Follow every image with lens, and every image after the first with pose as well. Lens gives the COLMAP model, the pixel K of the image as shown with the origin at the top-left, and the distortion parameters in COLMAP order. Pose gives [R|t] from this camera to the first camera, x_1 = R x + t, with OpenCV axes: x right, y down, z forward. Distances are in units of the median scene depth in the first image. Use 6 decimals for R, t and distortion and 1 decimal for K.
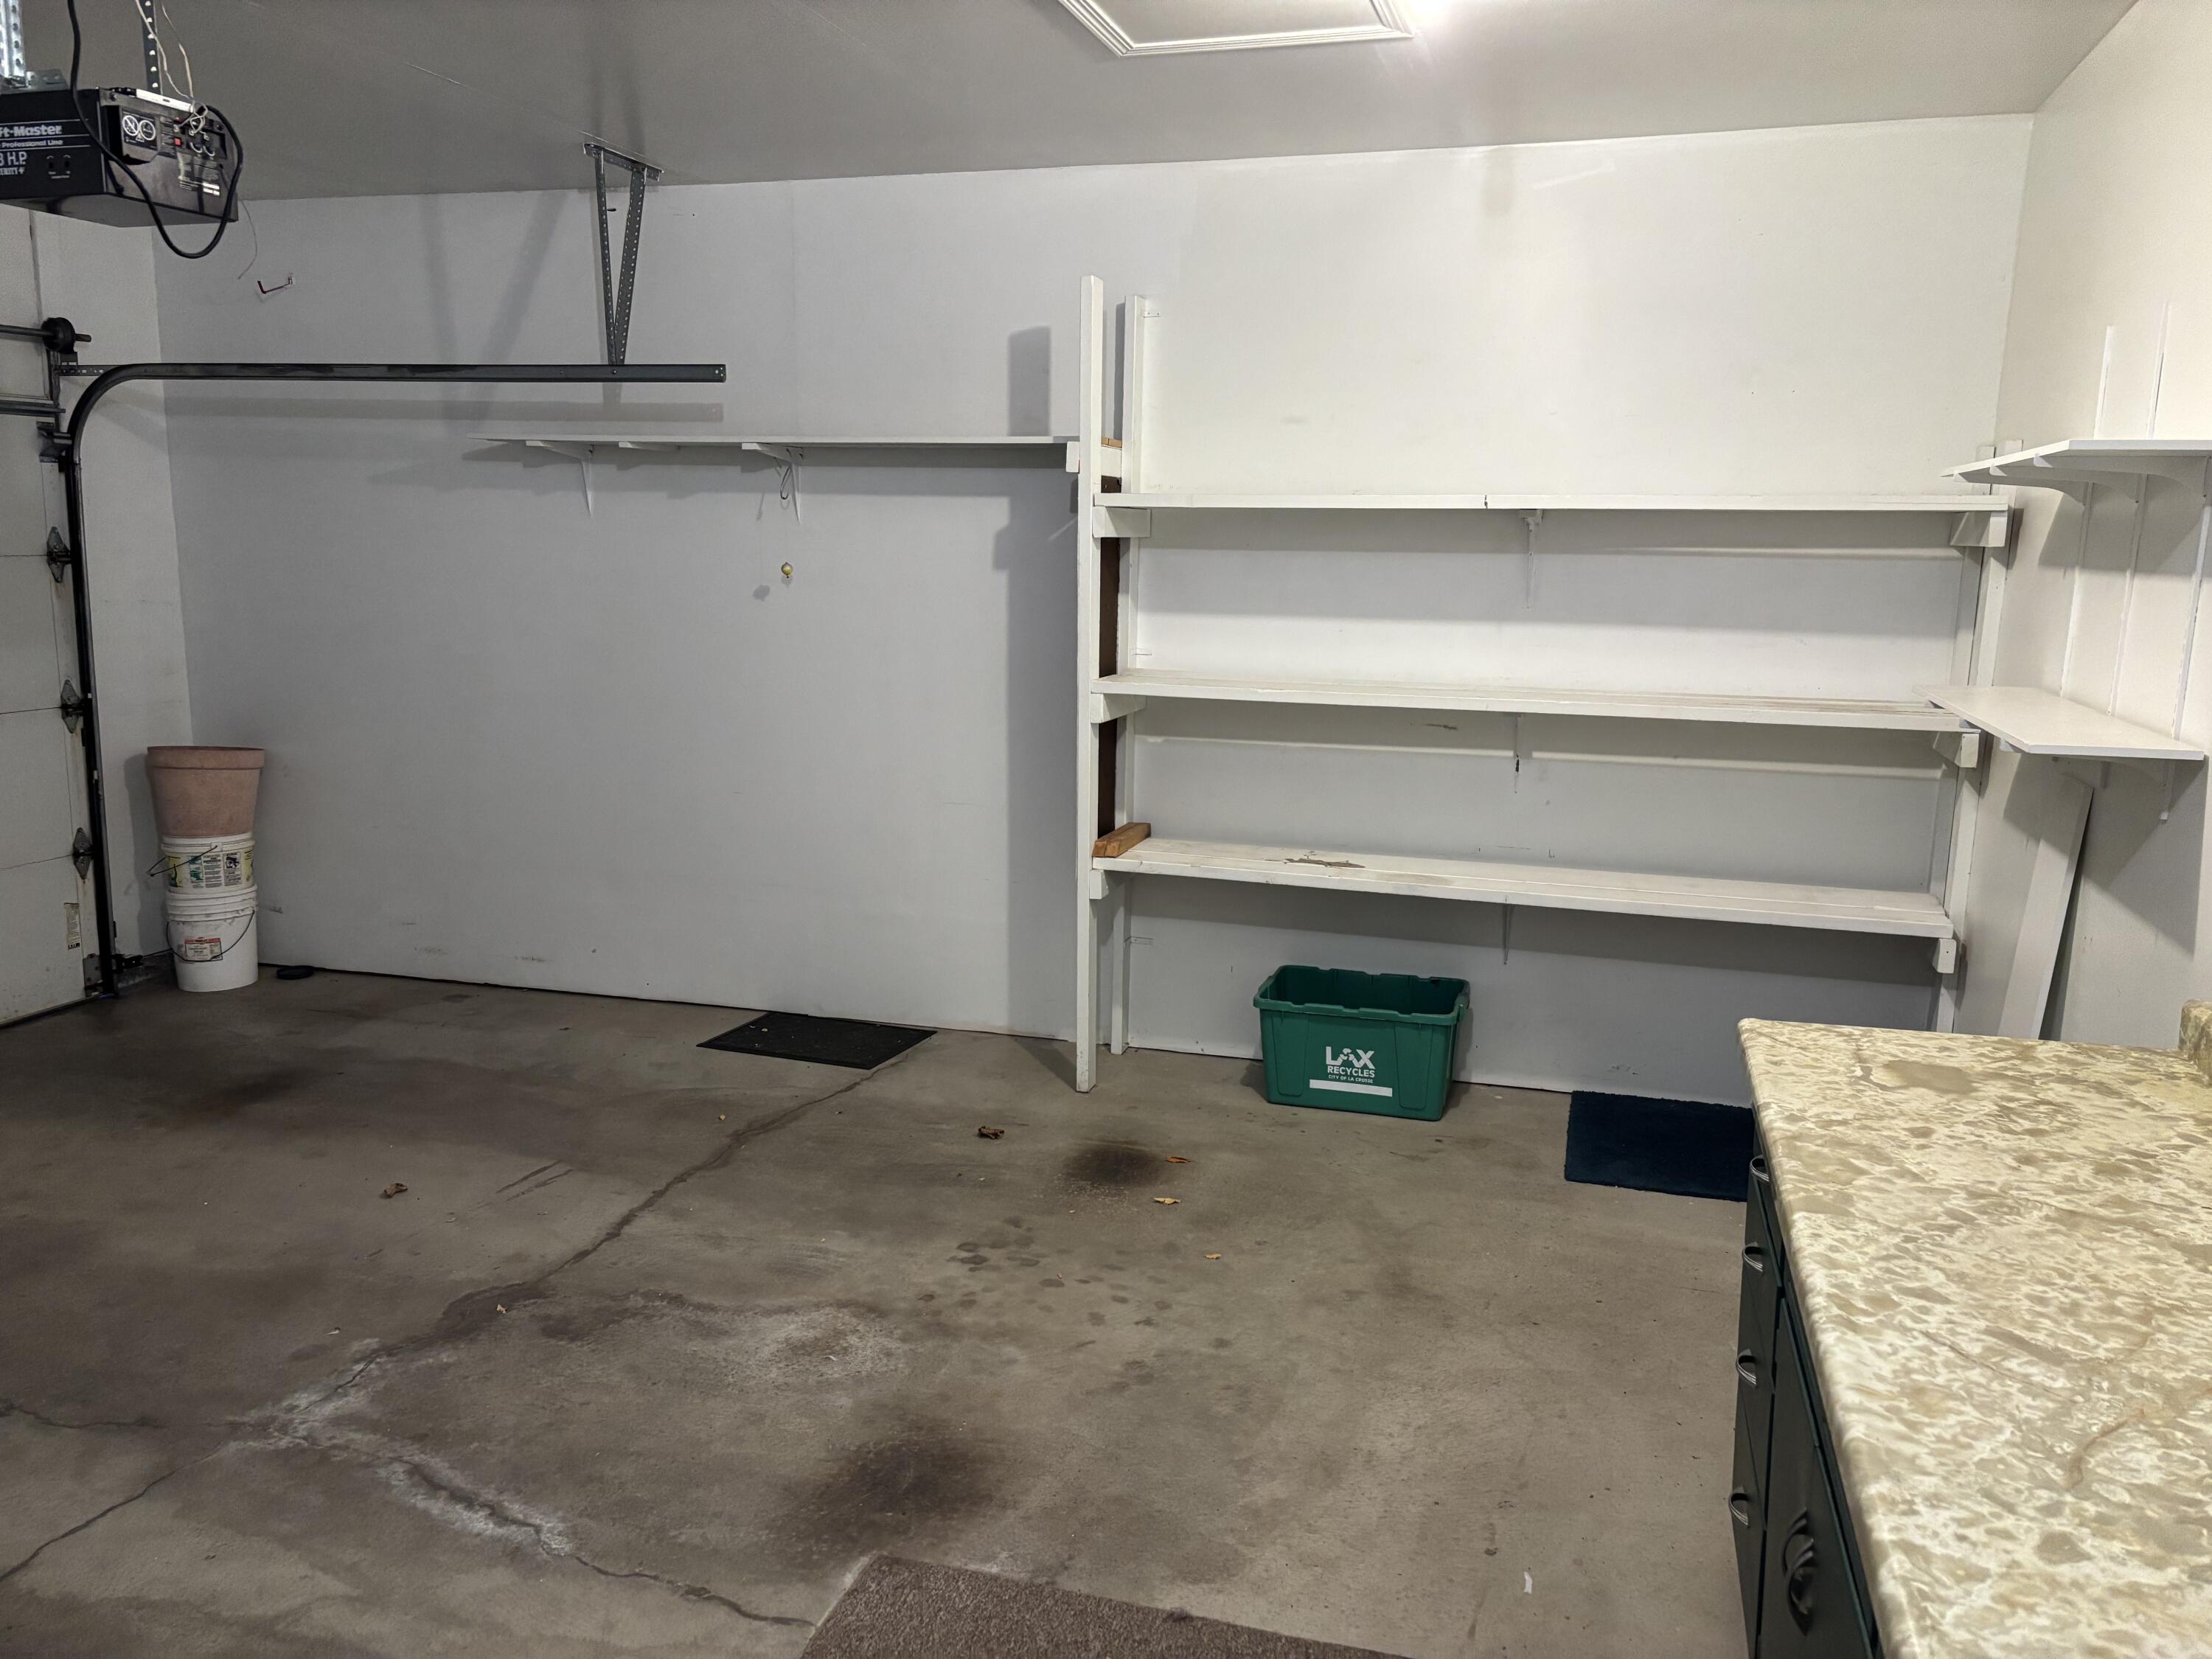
lens RADIAL K [[1676.2, 0, 1106.0], [0, 1676.2, 829.5], [0, 0, 1]] dist [0.057089, -0.007660]
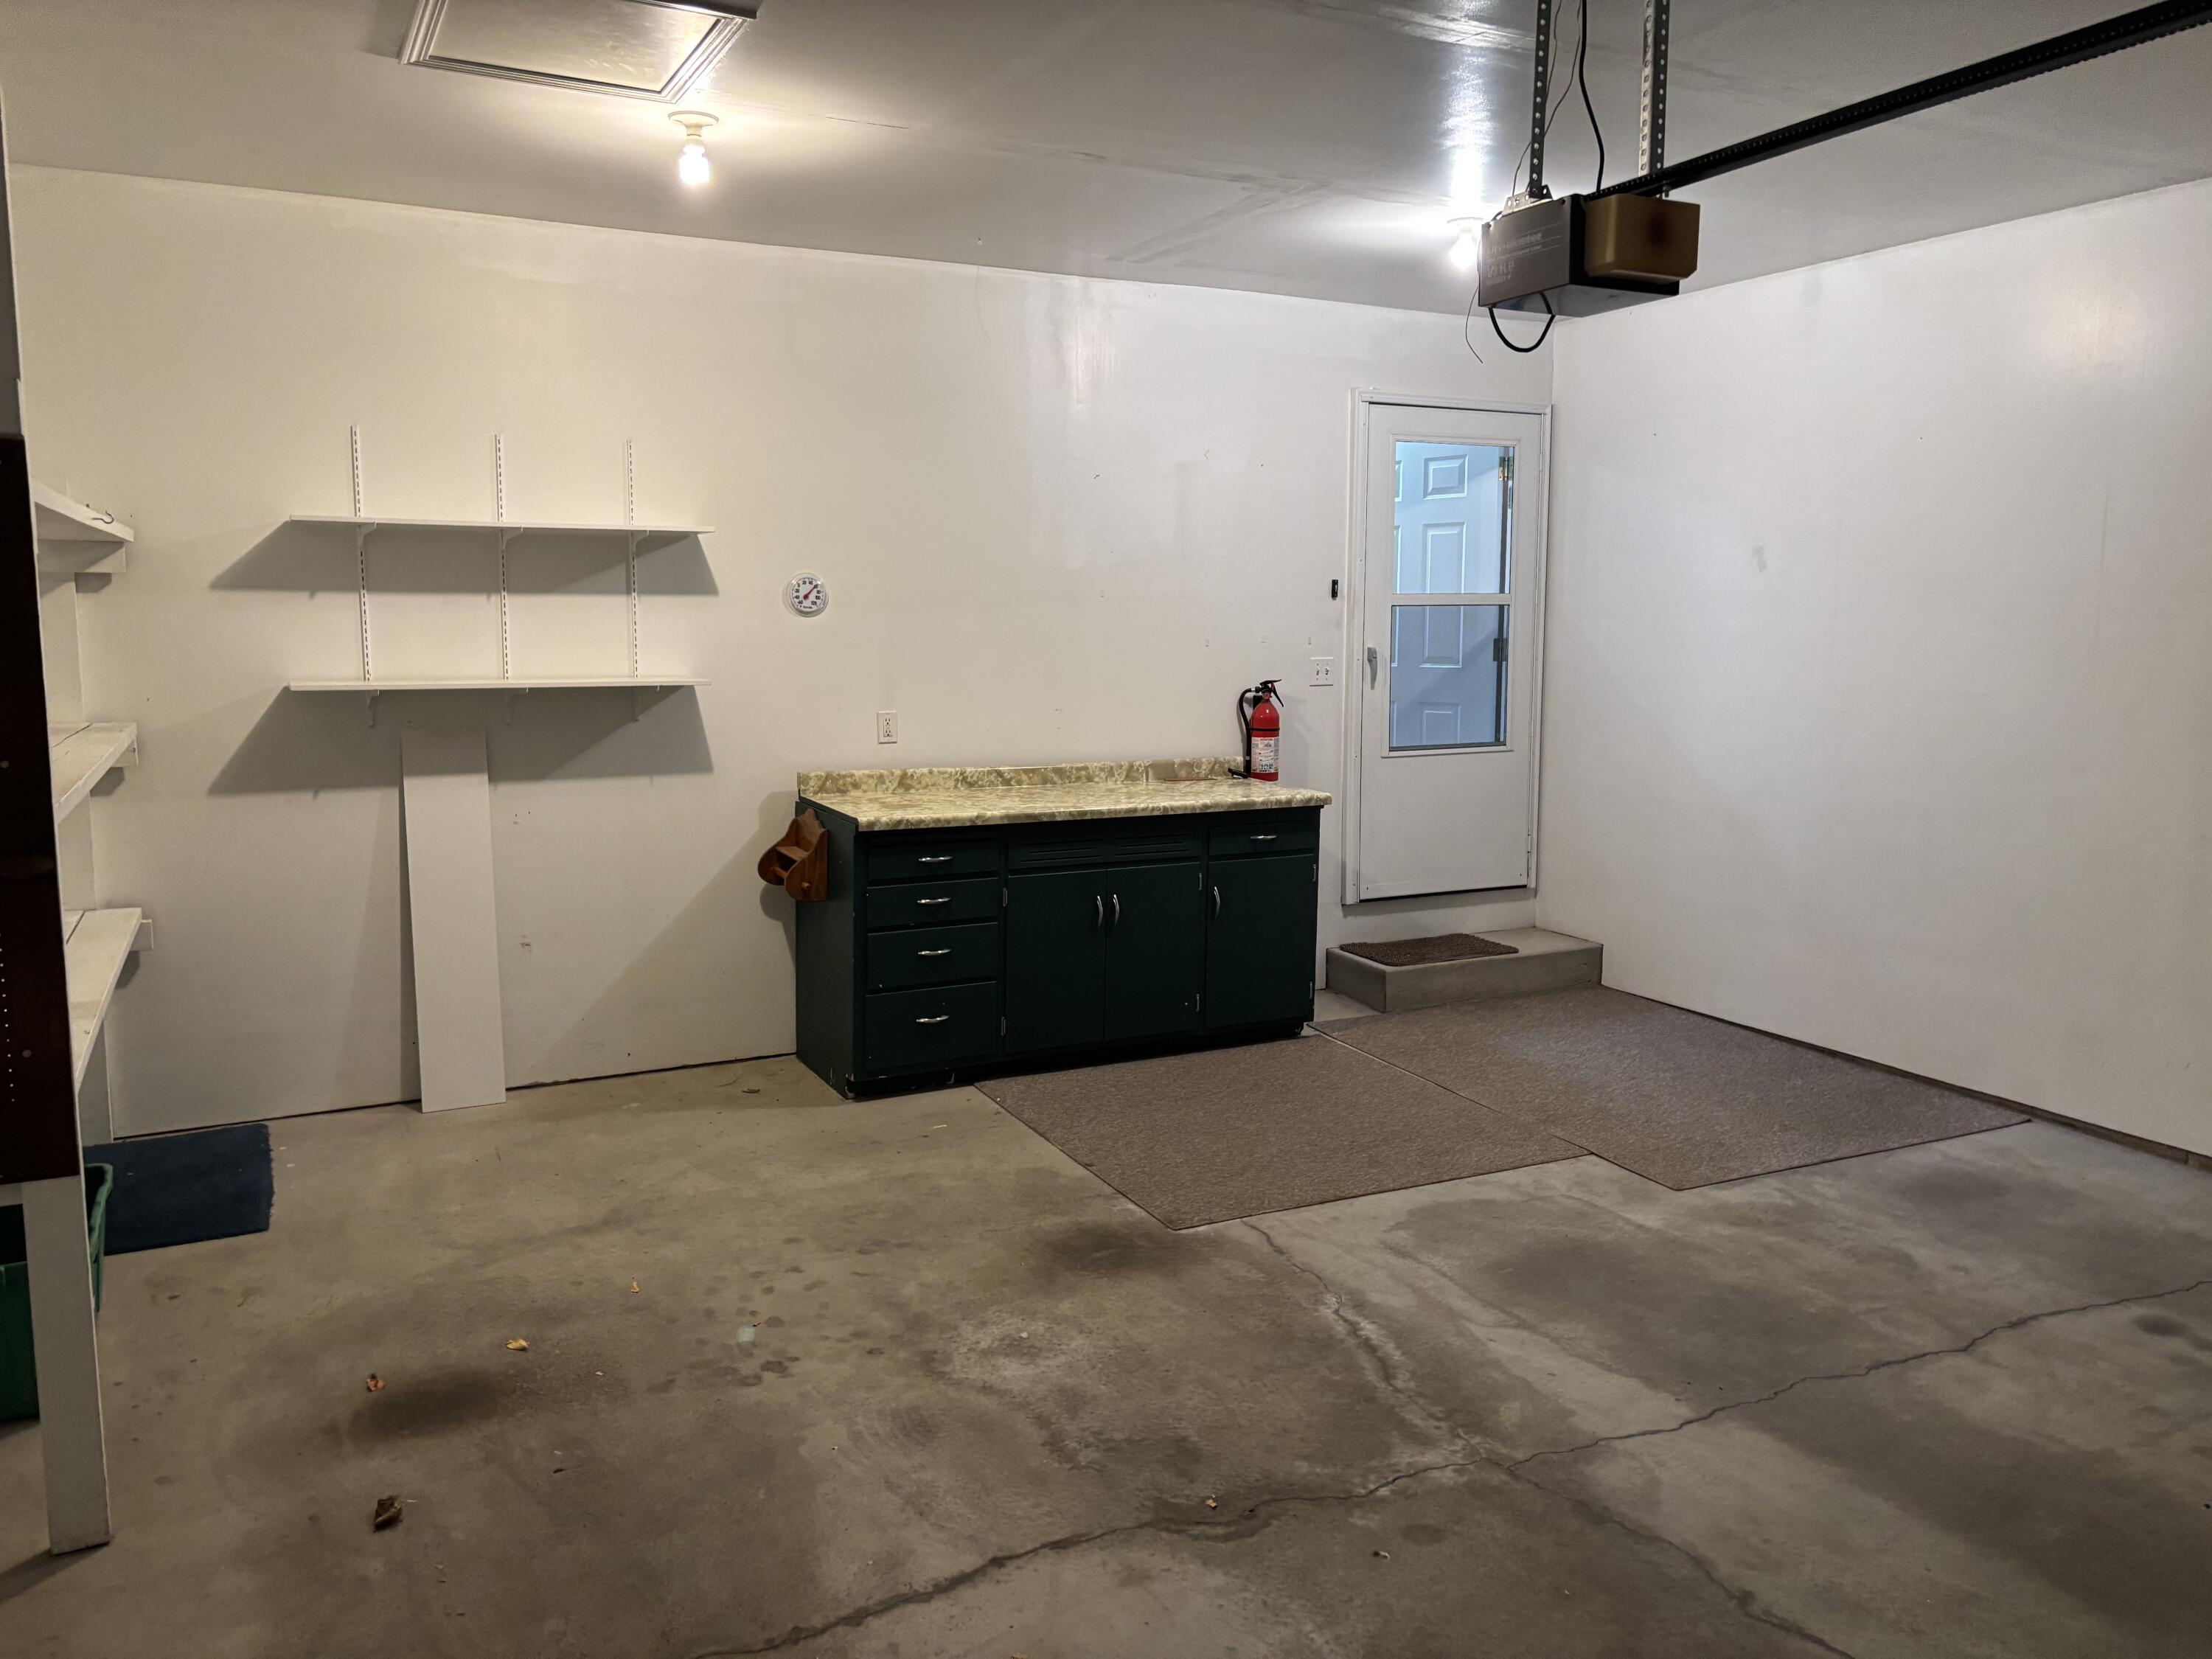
lens RADIAL K [[1676.2, 0, 1106.0], [0, 1676.2, 829.5], [0, 0, 1]] dist [0.057089, -0.007660]
pose [[-0.696561, -0.110940, 0.708869, -0.935334], [0.113765, 0.958399, 0.261781, -0.272894], [-0.708421, 0.262991, -0.654962, 1.603221]]
